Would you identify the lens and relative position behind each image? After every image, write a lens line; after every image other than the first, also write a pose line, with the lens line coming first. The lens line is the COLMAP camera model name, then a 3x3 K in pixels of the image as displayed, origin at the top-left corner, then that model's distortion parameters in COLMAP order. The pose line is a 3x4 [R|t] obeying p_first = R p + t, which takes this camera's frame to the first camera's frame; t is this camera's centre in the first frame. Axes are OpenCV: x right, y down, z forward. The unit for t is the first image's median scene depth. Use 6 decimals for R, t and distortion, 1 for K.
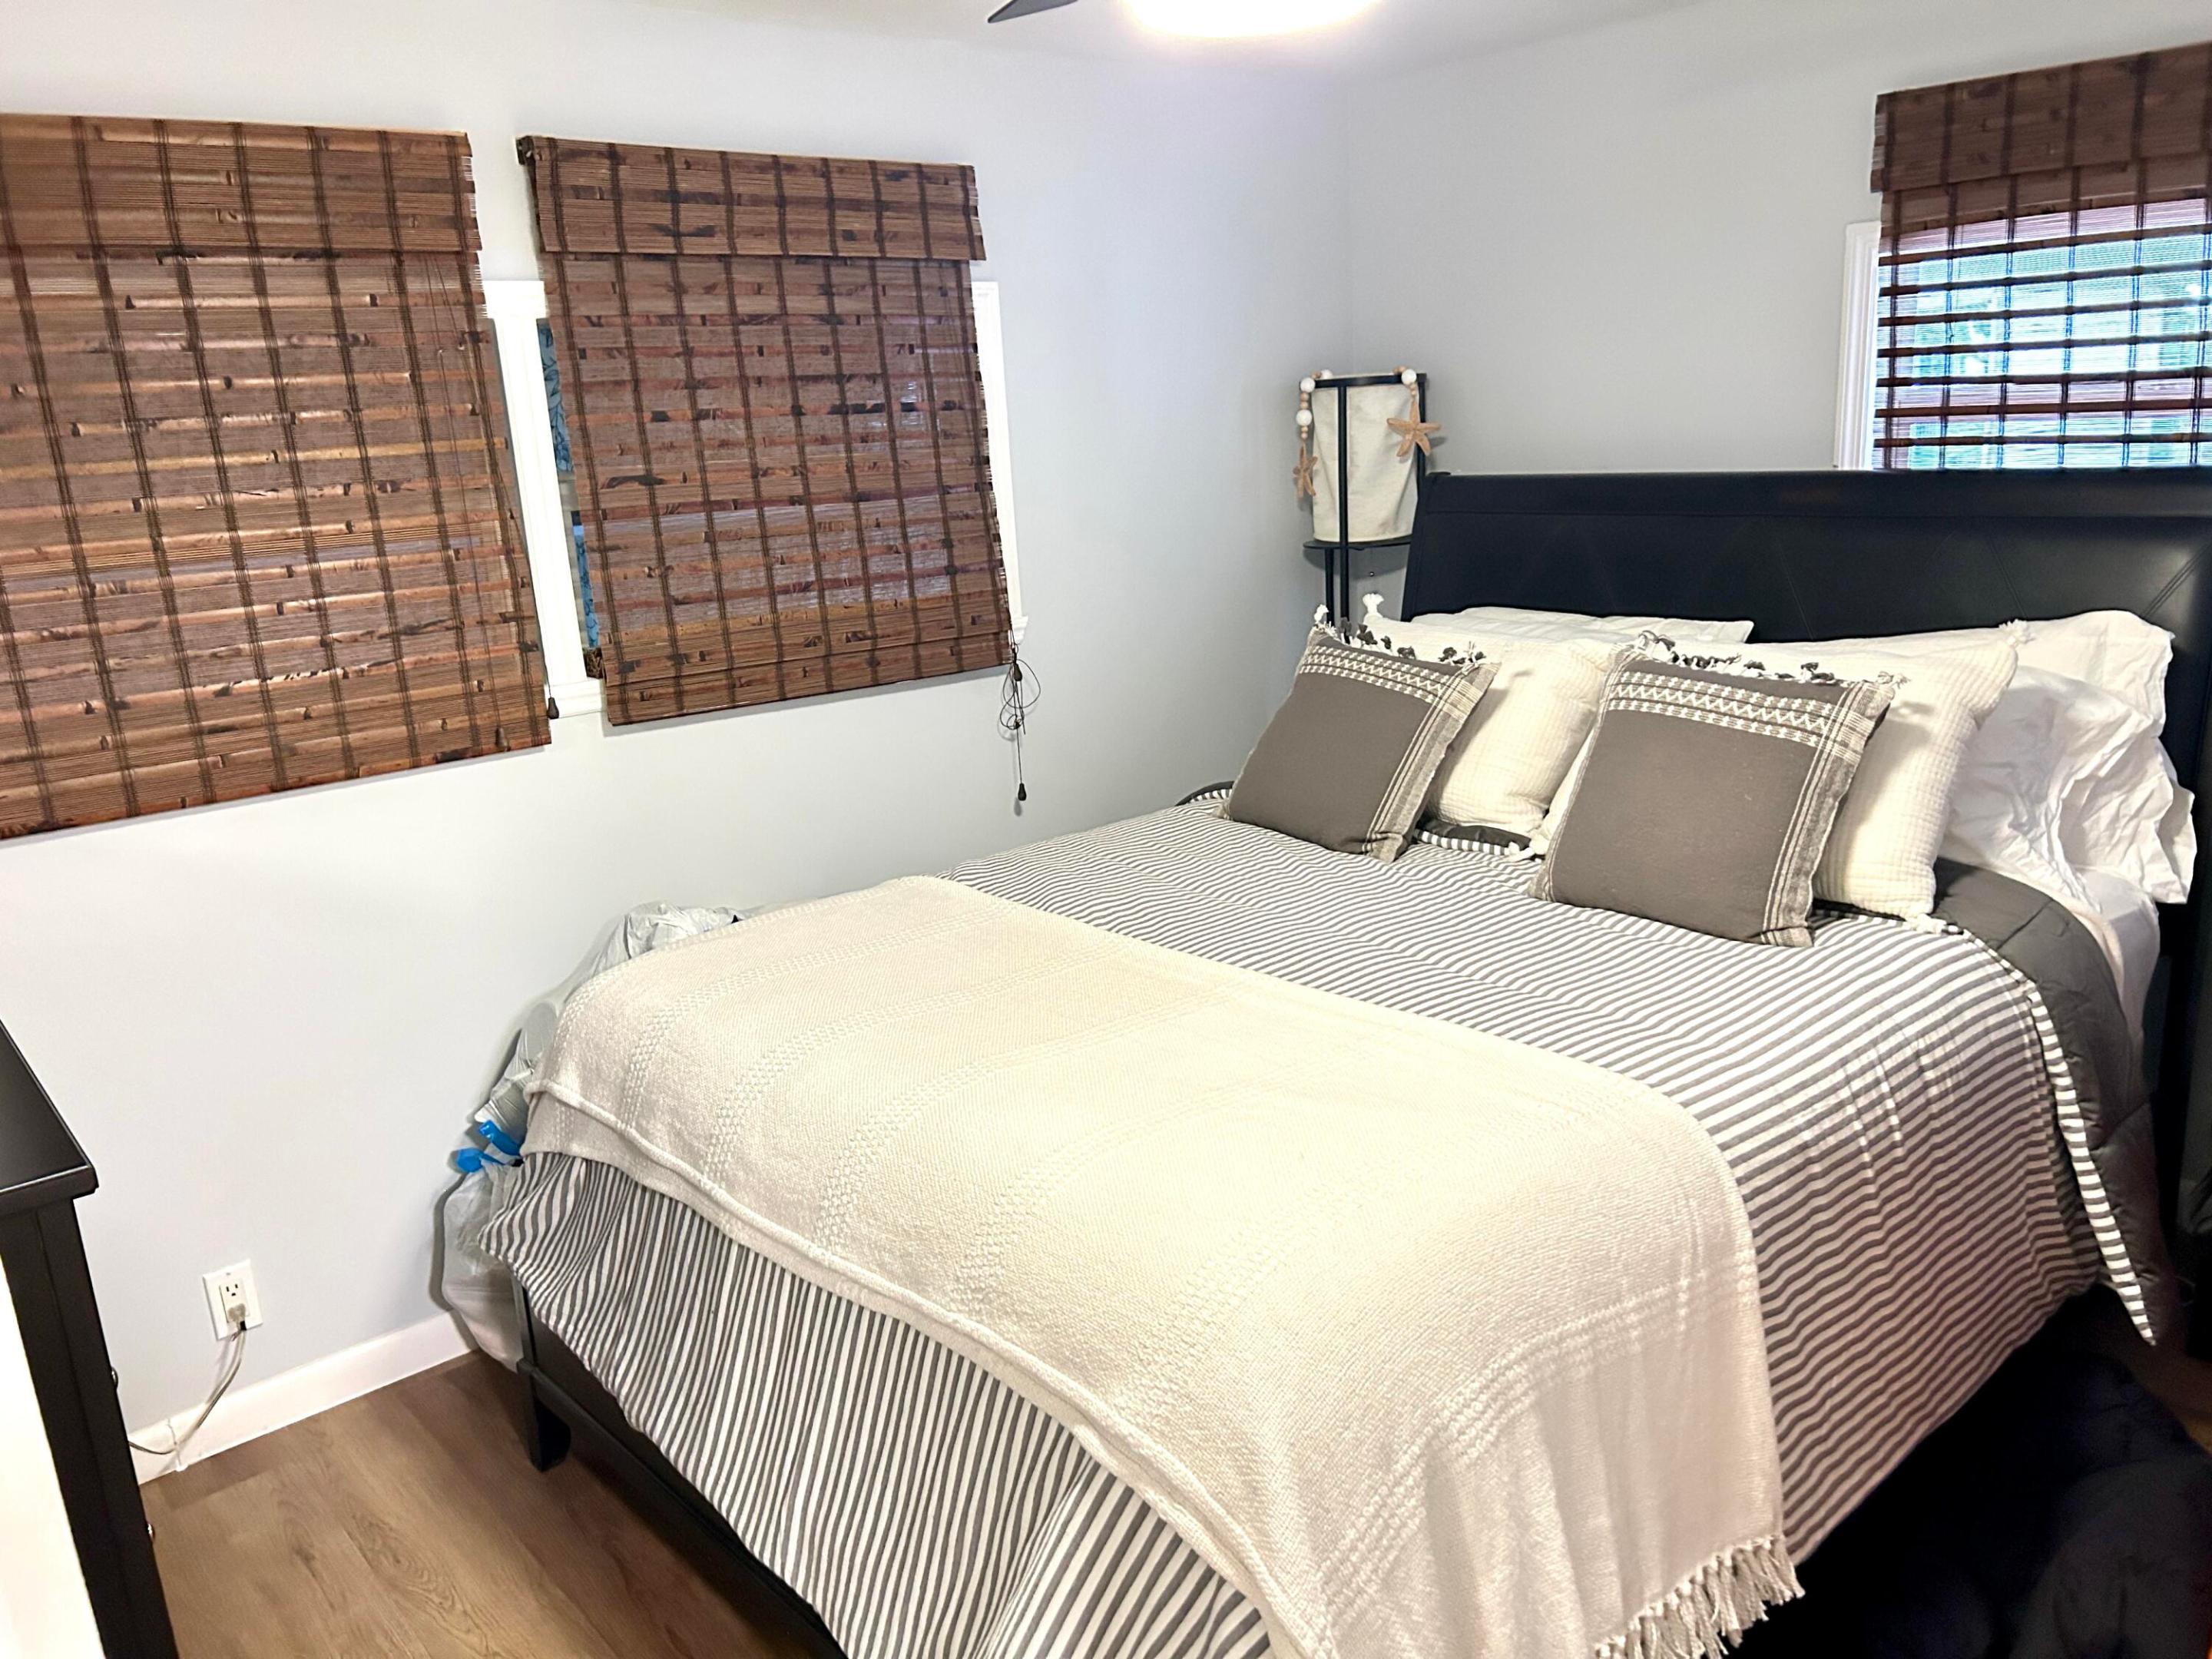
lens RADIAL K [[1696.2, 0, 1110.4], [0, 1696.2, 859.5], [0, 0, 1]] dist [0.017522, -0.008078]
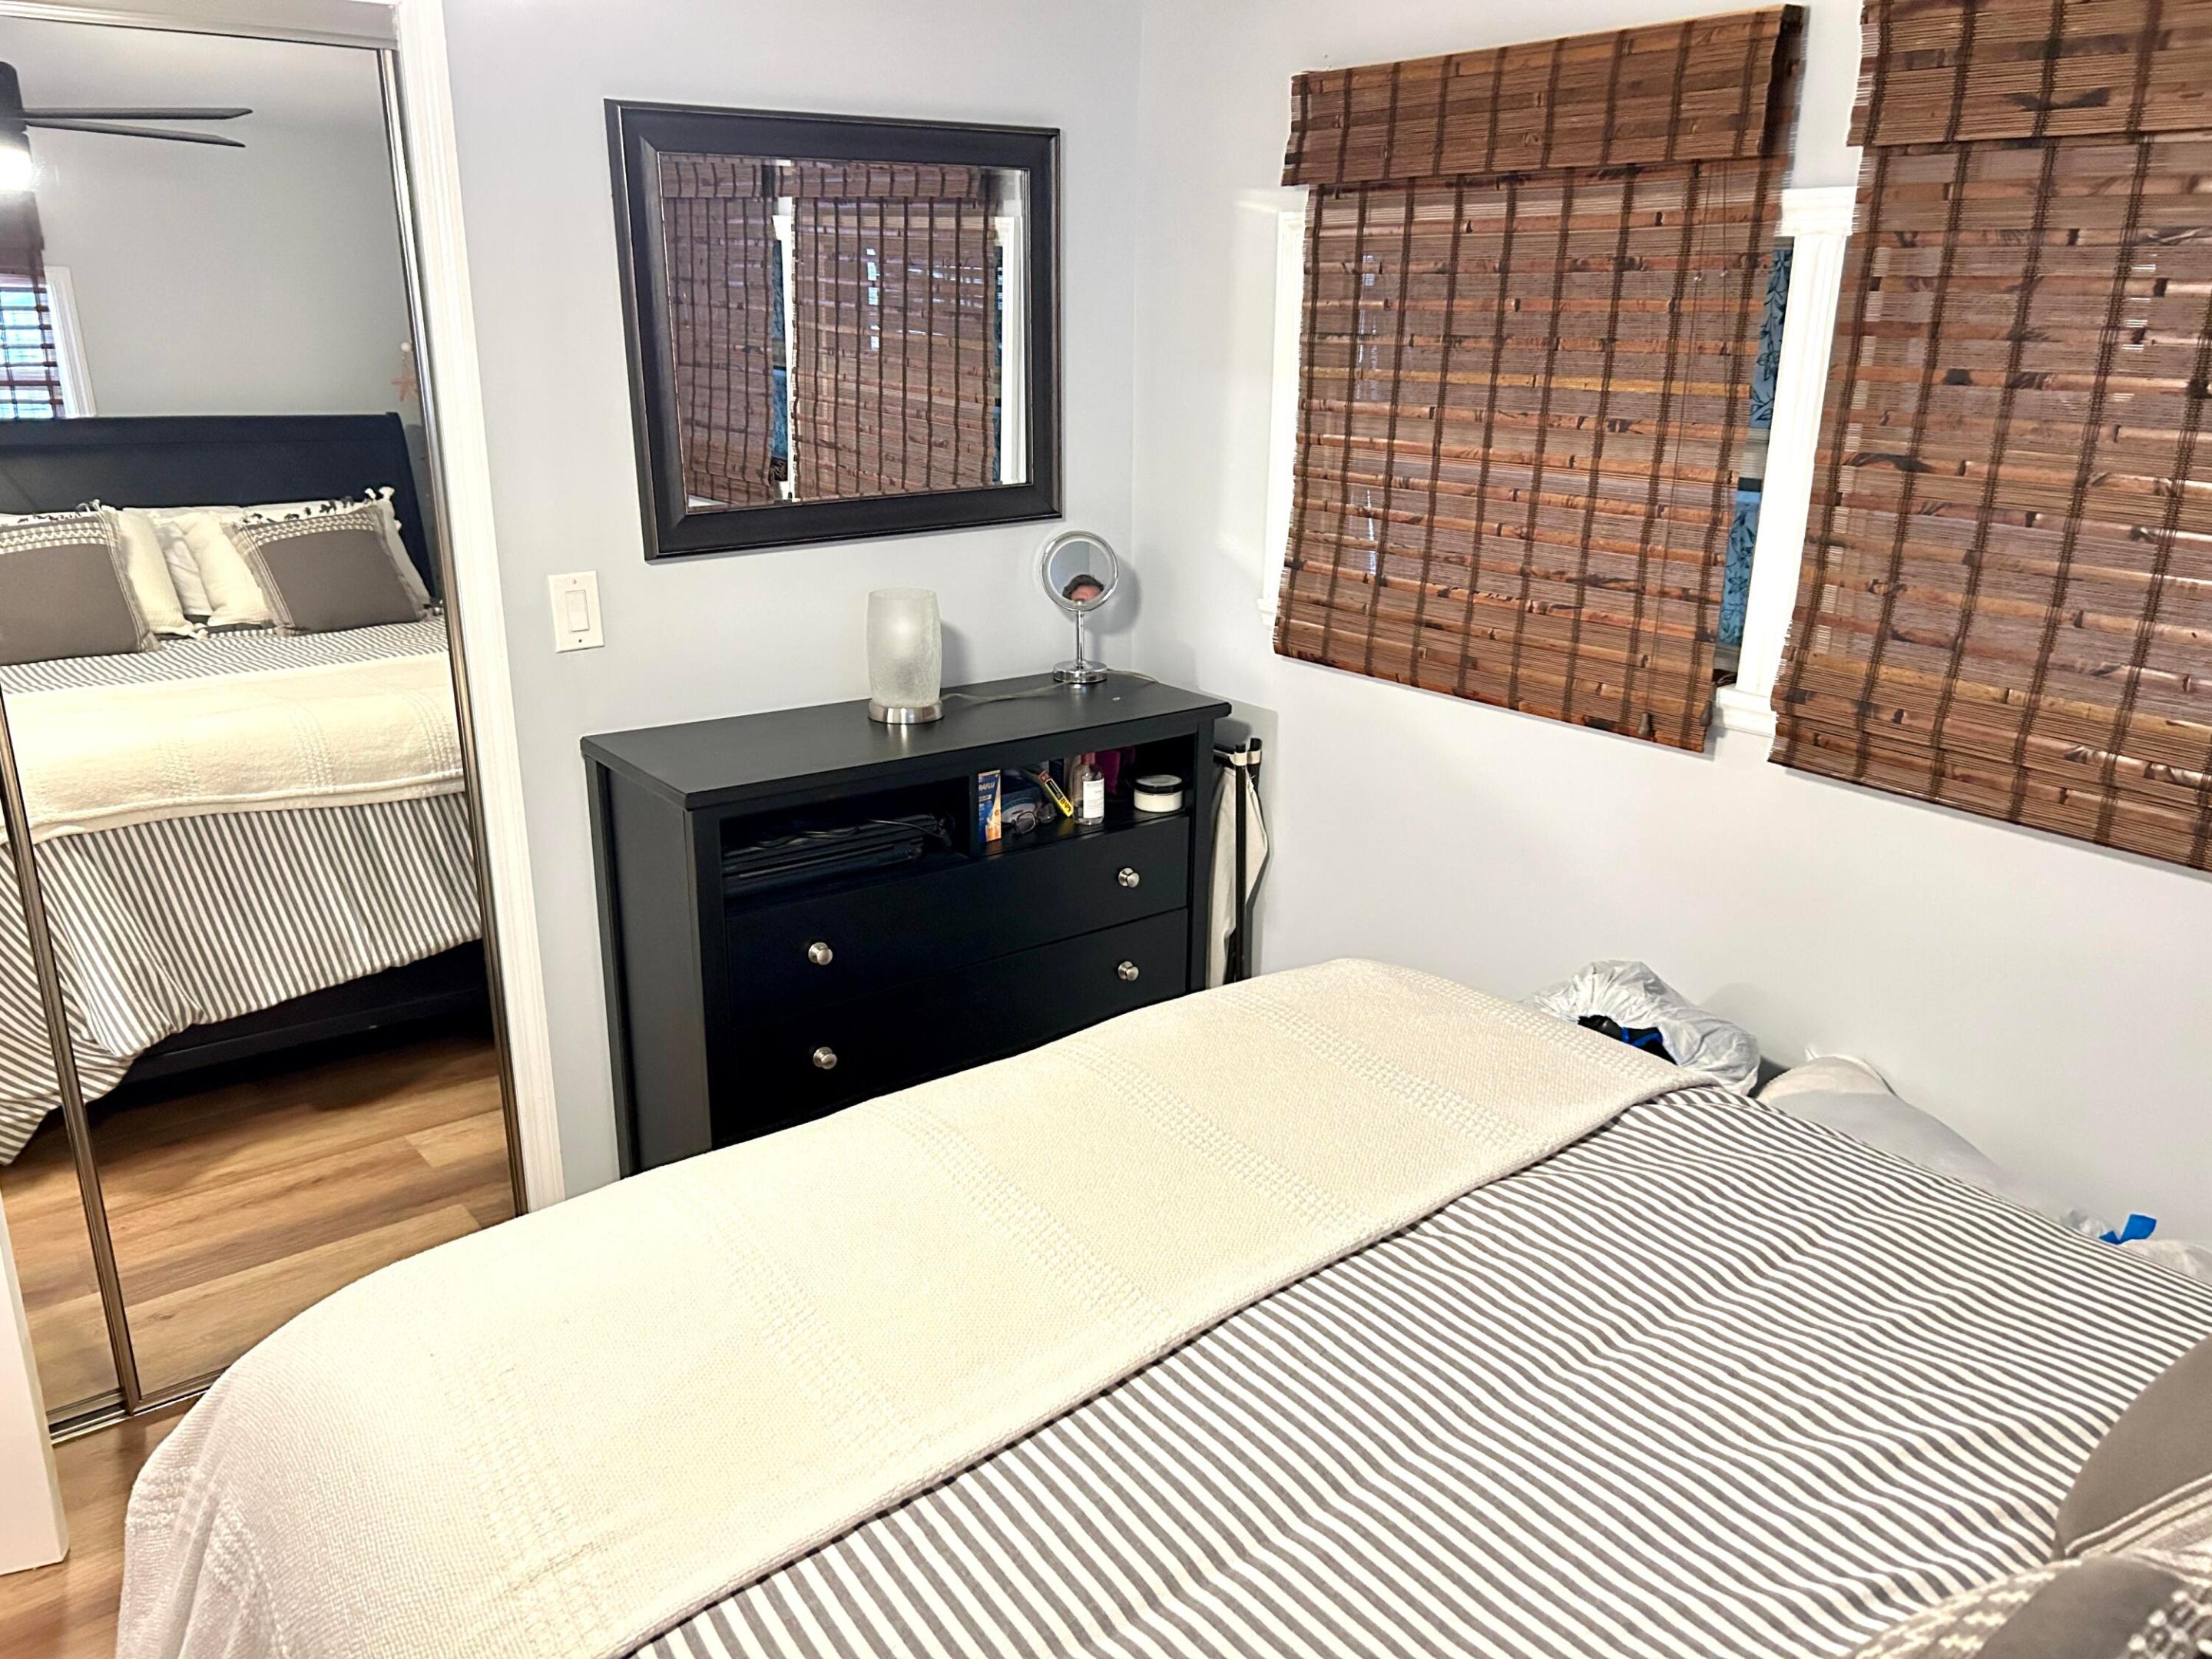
lens RADIAL K [[1623.9, 0, 1100.3], [0, 1623.9, 821.1], [0, 0, 1]] dist [0.004900, -0.008243]
pose [[-0.031498, 0.359548, -0.932595, 0.455268], [-0.262531, 0.897320, 0.354815, -0.253538], [0.964409, 0.256011, 0.066128, 0.696262]]
